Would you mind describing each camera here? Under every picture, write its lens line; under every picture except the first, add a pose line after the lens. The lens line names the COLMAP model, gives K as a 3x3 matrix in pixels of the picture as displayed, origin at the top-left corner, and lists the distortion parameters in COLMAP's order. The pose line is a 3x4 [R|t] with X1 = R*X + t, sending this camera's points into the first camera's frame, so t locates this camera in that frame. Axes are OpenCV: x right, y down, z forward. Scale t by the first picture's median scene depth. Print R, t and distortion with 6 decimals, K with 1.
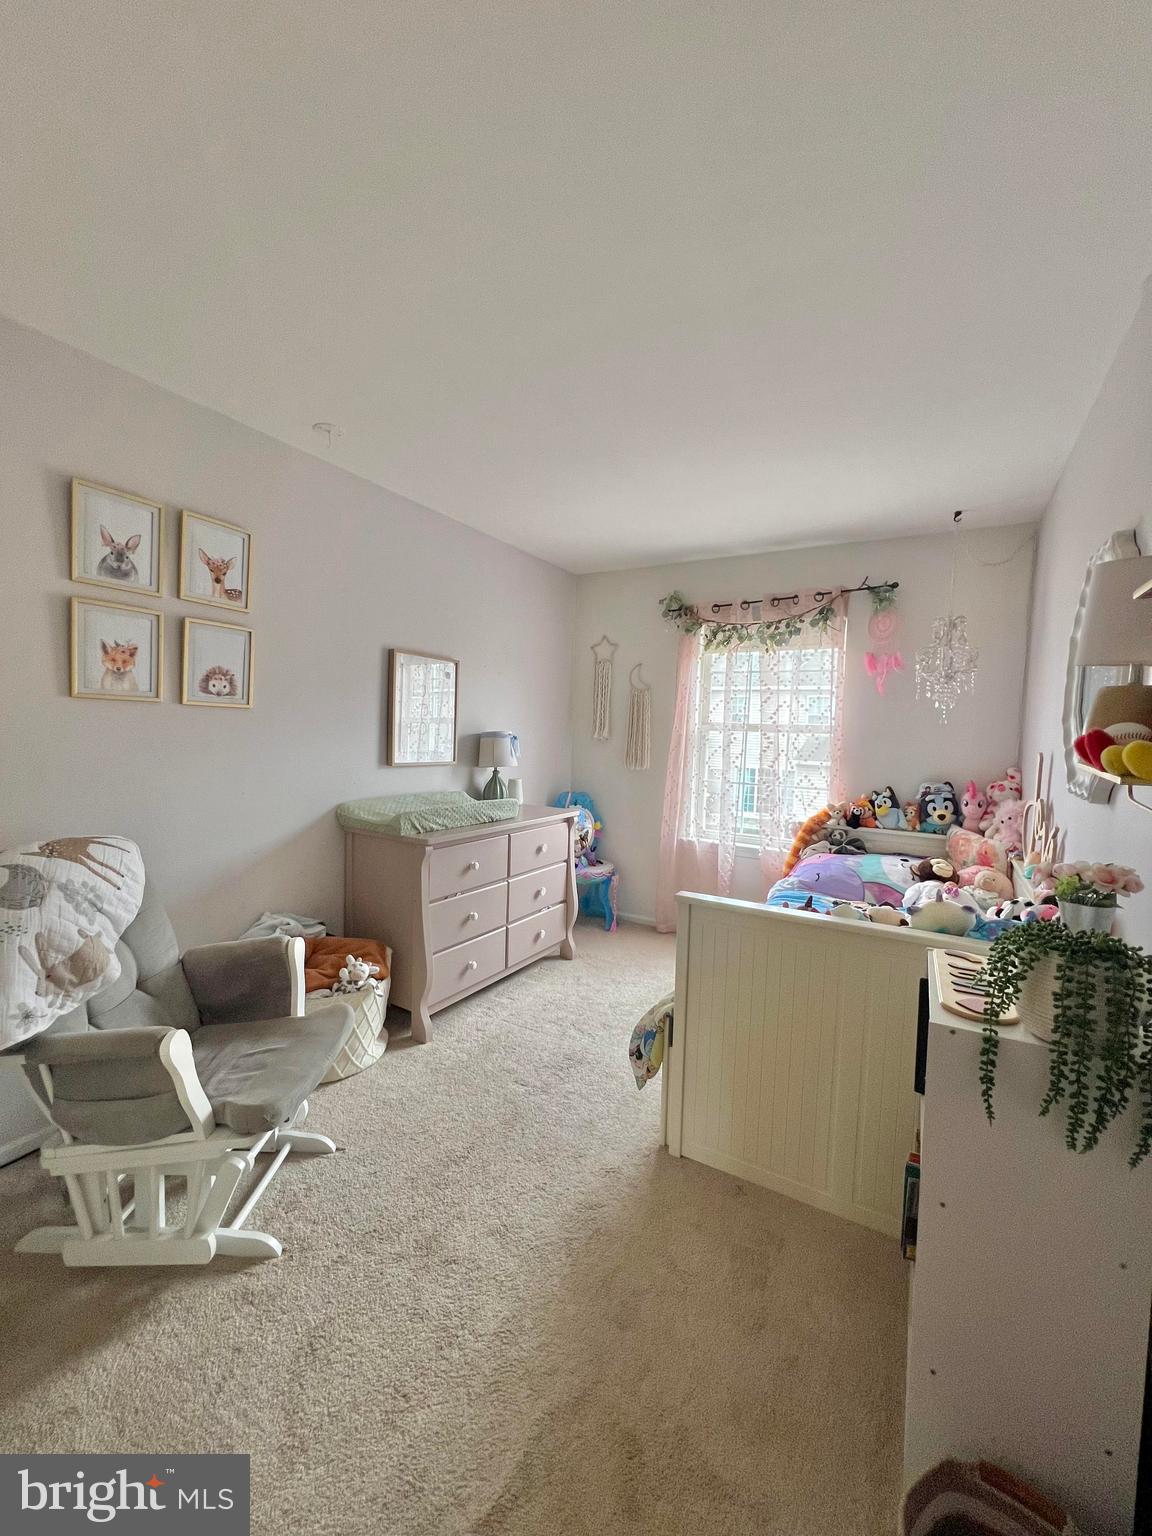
lens RADIAL K [[613.9, 0, 575.3], [0, 613.9, 766.1], [0, 0, 1]] dist [-0.004107, -0.000095]
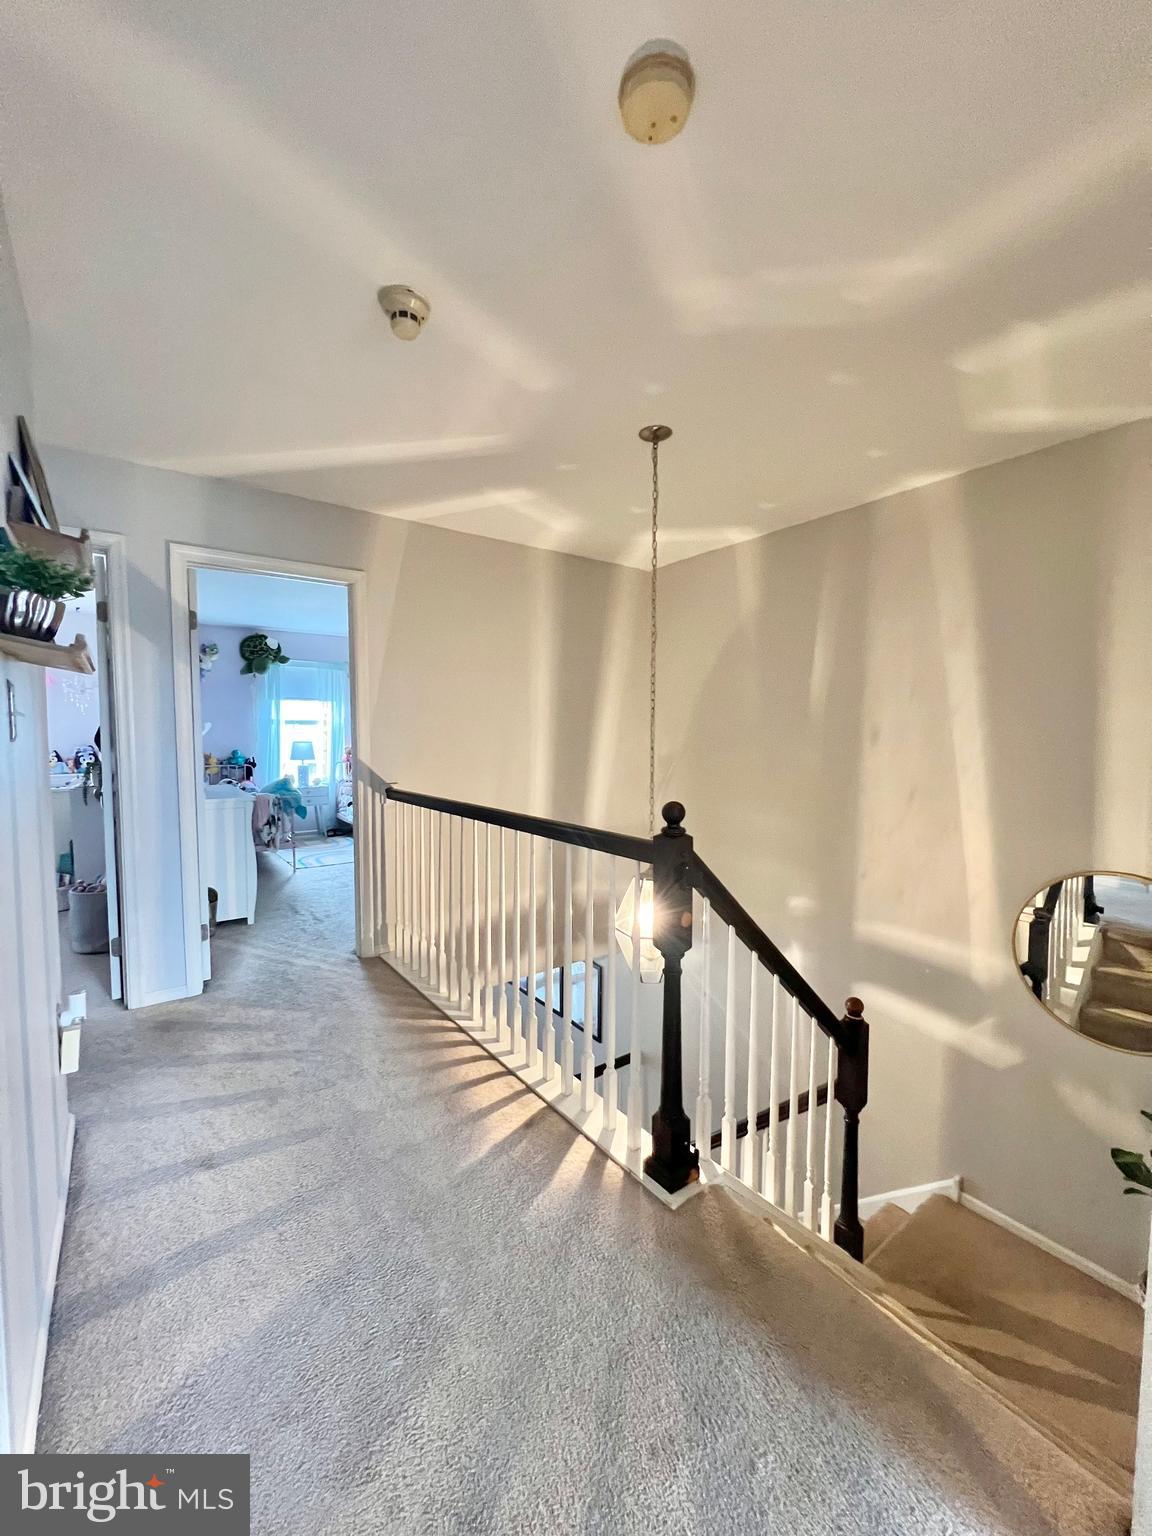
lens RADIAL K [[613.9, 0, 575.4], [0, 613.9, 775.0], [0, 0, 1]] dist [-0.004107, -0.000095]
pose [[0.383190, -0.091597, 0.919117, -0.551186], [0.056939, 0.995521, 0.075472, 0.058239], [-0.921913, 0.023414, 0.386689, -1.084306]]
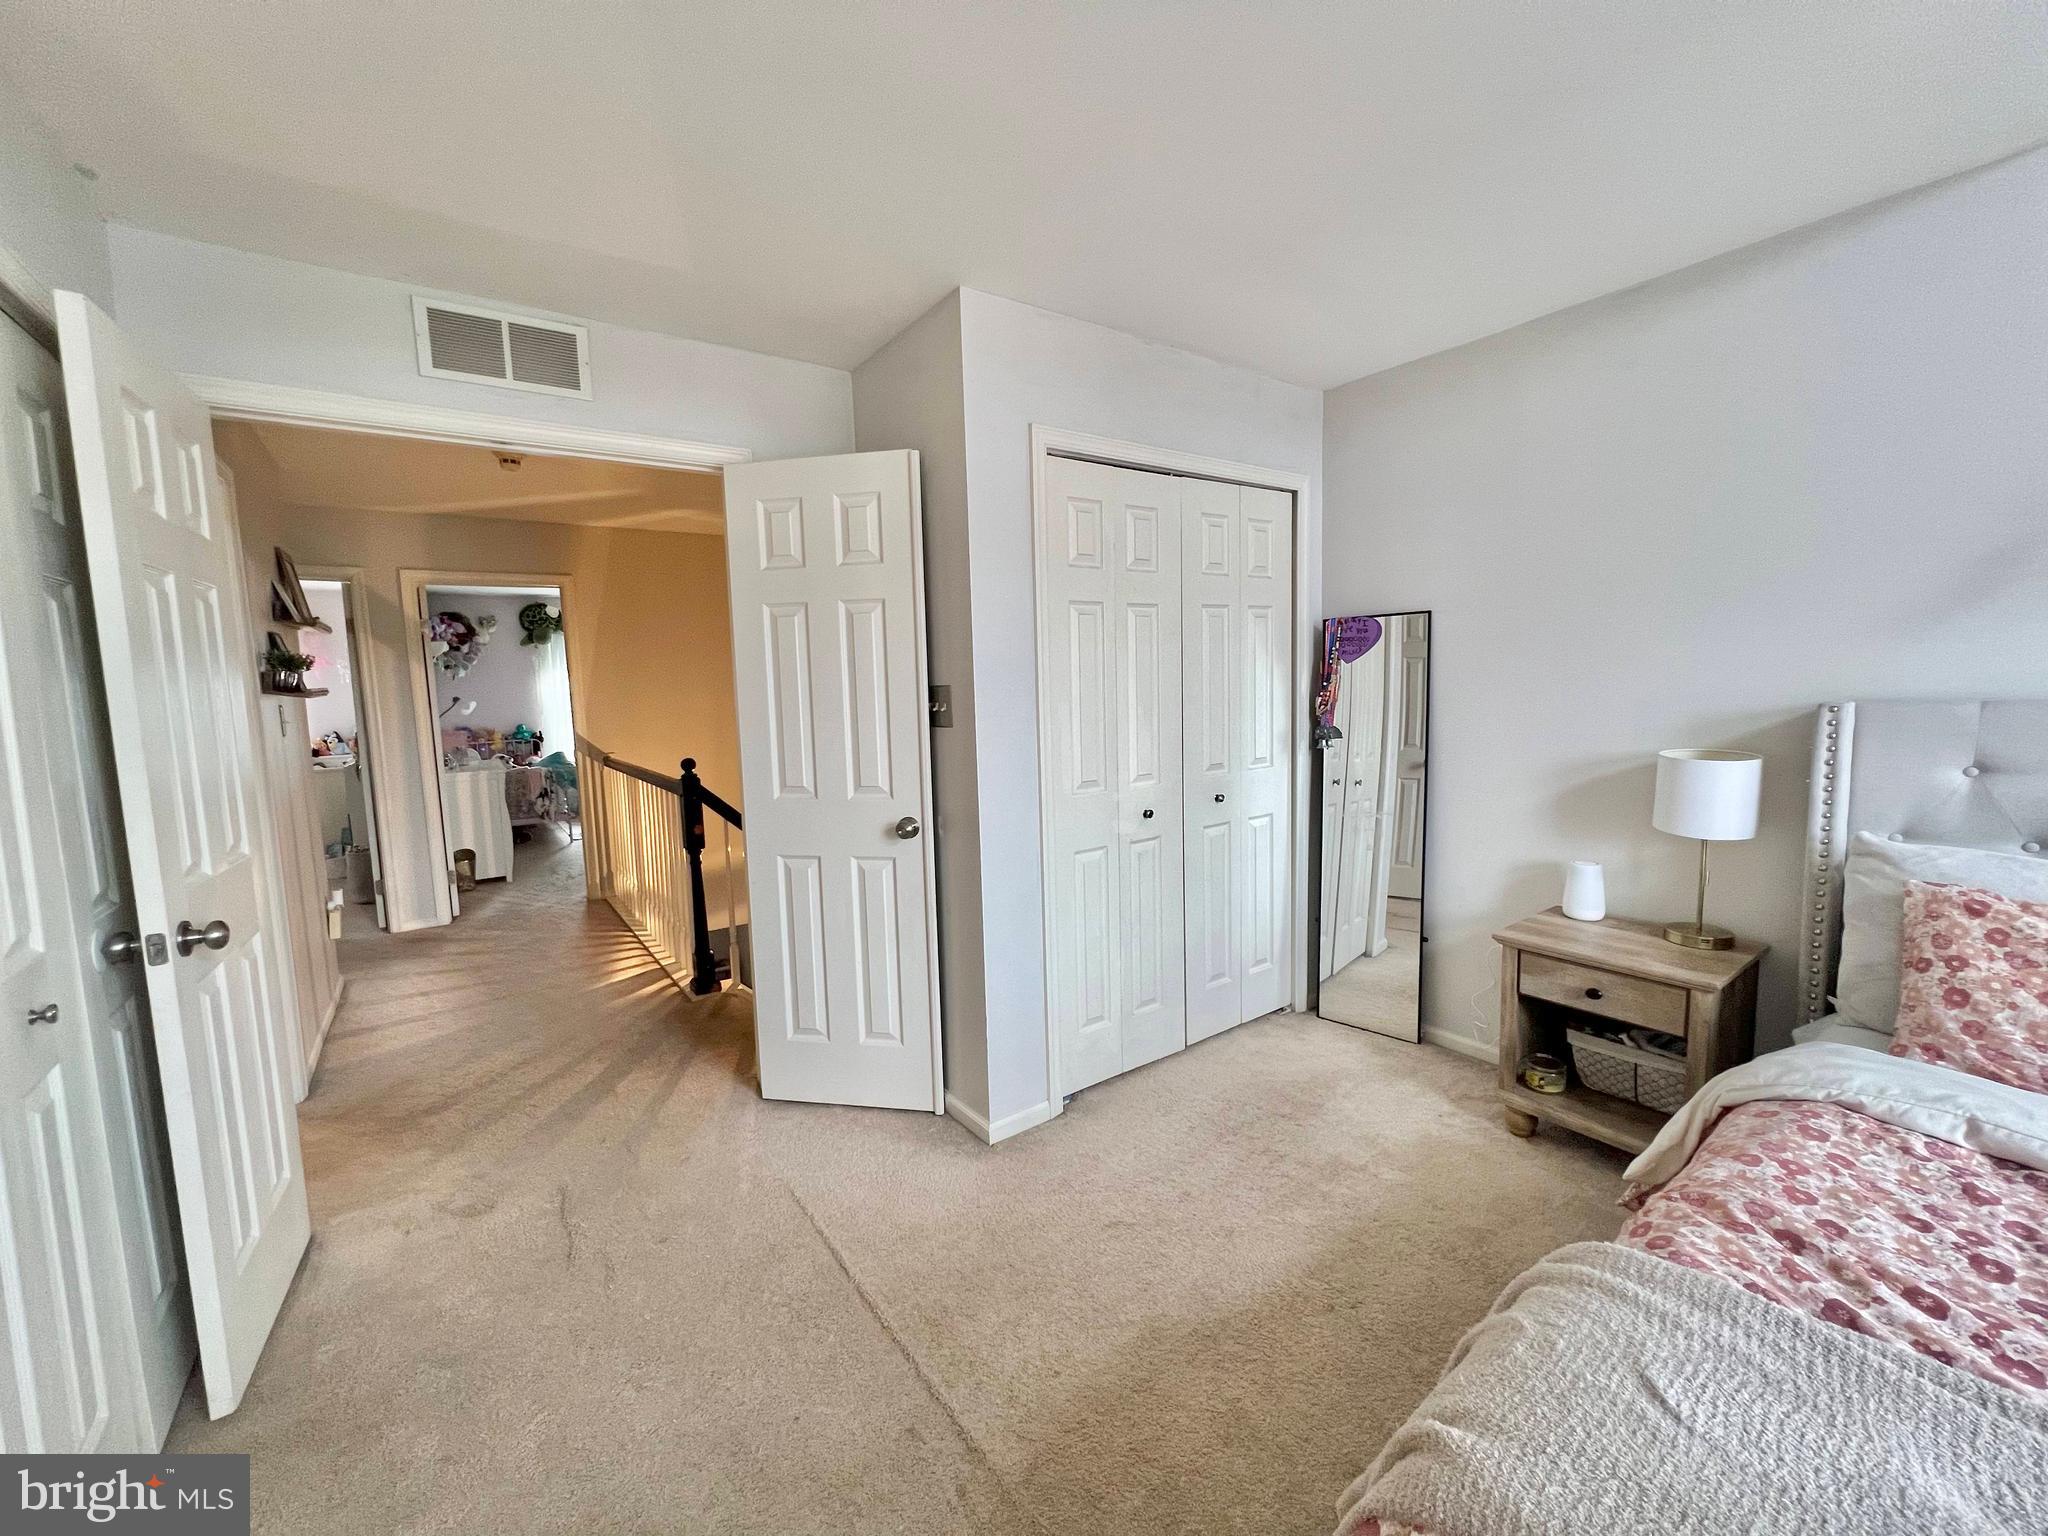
lens RADIAL K [[818.6, 0, 1027.8], [0, 818.6, 768.9], [0, 0, 1]] dist [-0.004107, -0.000095]
pose [[0.393530, -0.141520, 0.908354, -0.852996], [0.090891, 0.989228, 0.114743, 0.053608], [-0.914808, 0.037406, 0.402154, -1.767525]]
